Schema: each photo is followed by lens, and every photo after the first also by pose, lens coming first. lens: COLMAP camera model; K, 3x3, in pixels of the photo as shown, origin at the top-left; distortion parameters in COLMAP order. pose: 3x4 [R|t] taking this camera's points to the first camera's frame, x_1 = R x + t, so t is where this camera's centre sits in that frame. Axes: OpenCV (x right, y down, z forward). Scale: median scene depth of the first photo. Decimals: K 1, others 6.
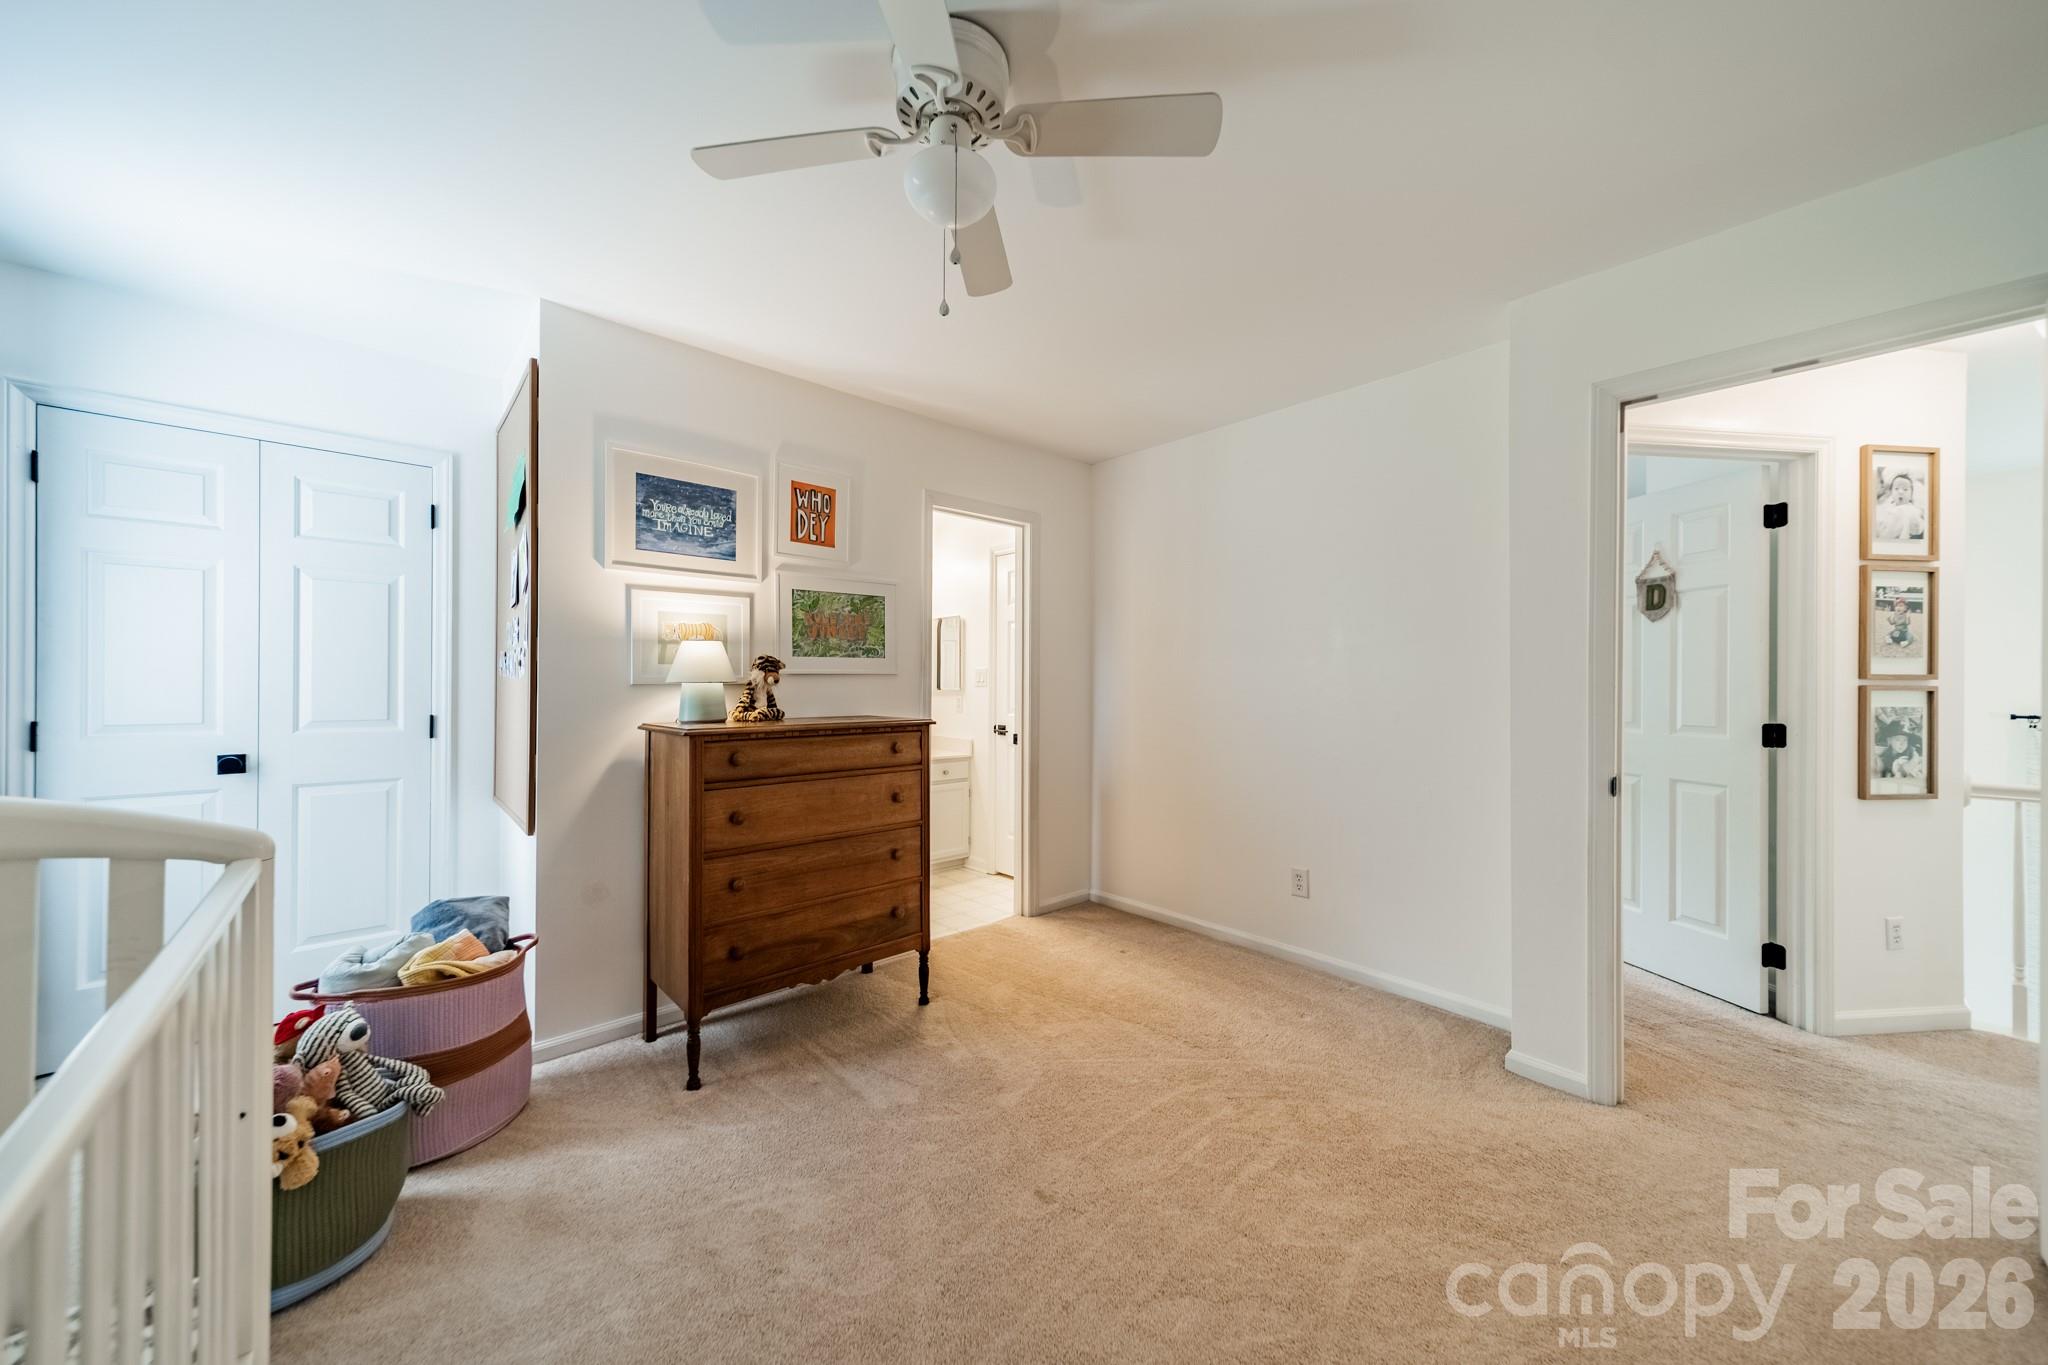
lens RADIAL K [[727.2, 0, 1040.9], [0, 727.2, 681.3], [0, 0, 1]] dist [0.008753, -0.000363]
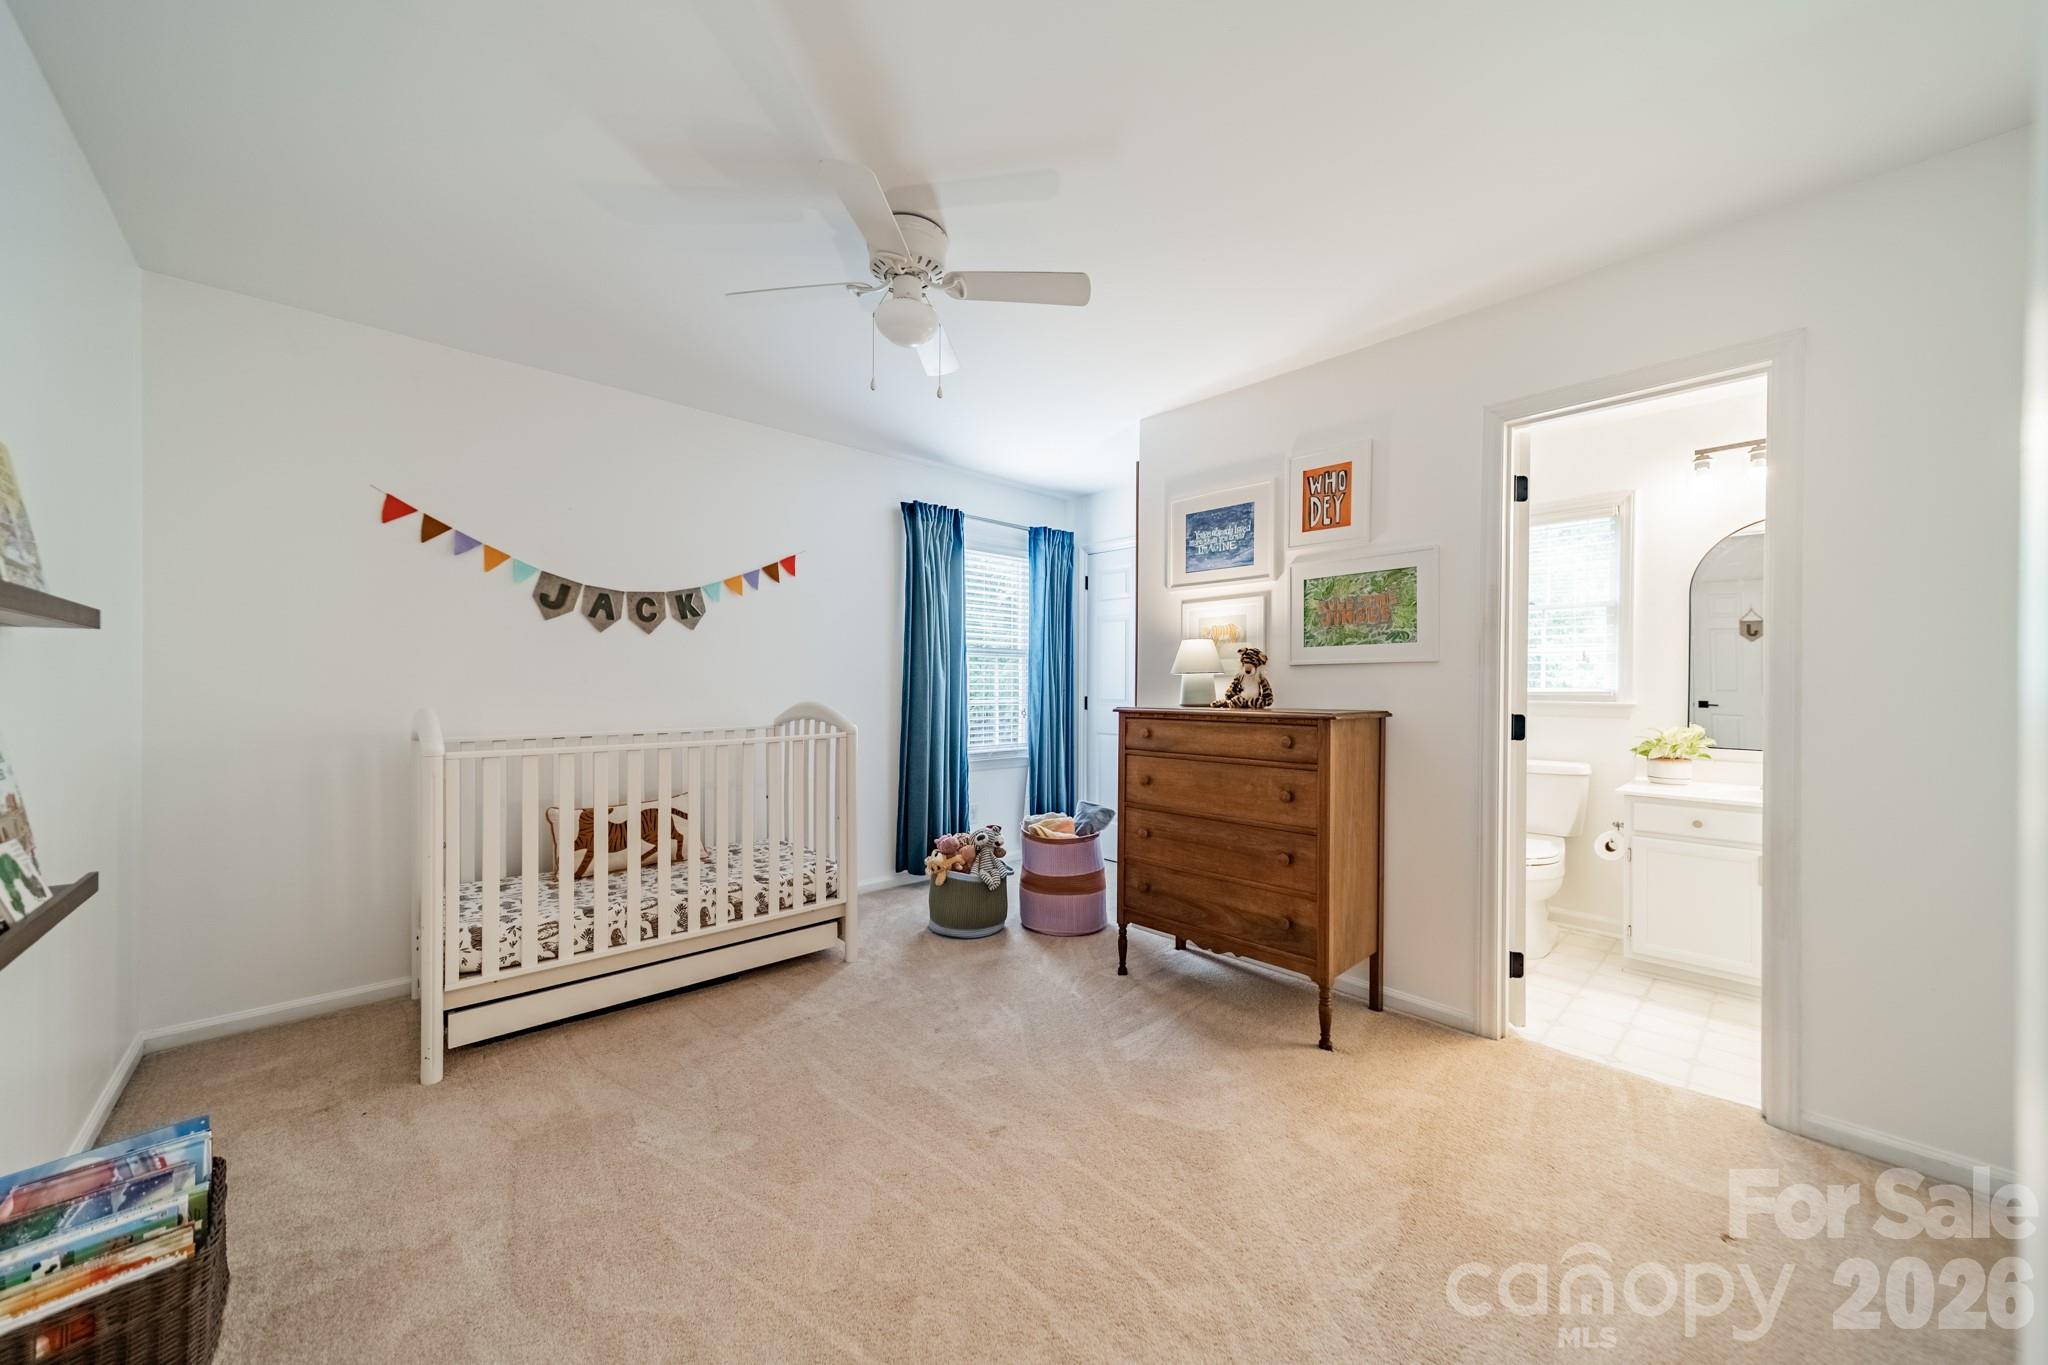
lens RADIAL K [[727.2, 0, 1022.1], [0, 727.2, 684.3], [0, 0, 1]] dist [0.008753, -0.000363]
pose [[0.008405, -0.004319, -0.999955, 0.701622], [-0.002261, 0.999988, -0.004338, 0.023393], [0.999962, 0.002298, 0.008395, 0.650292]]
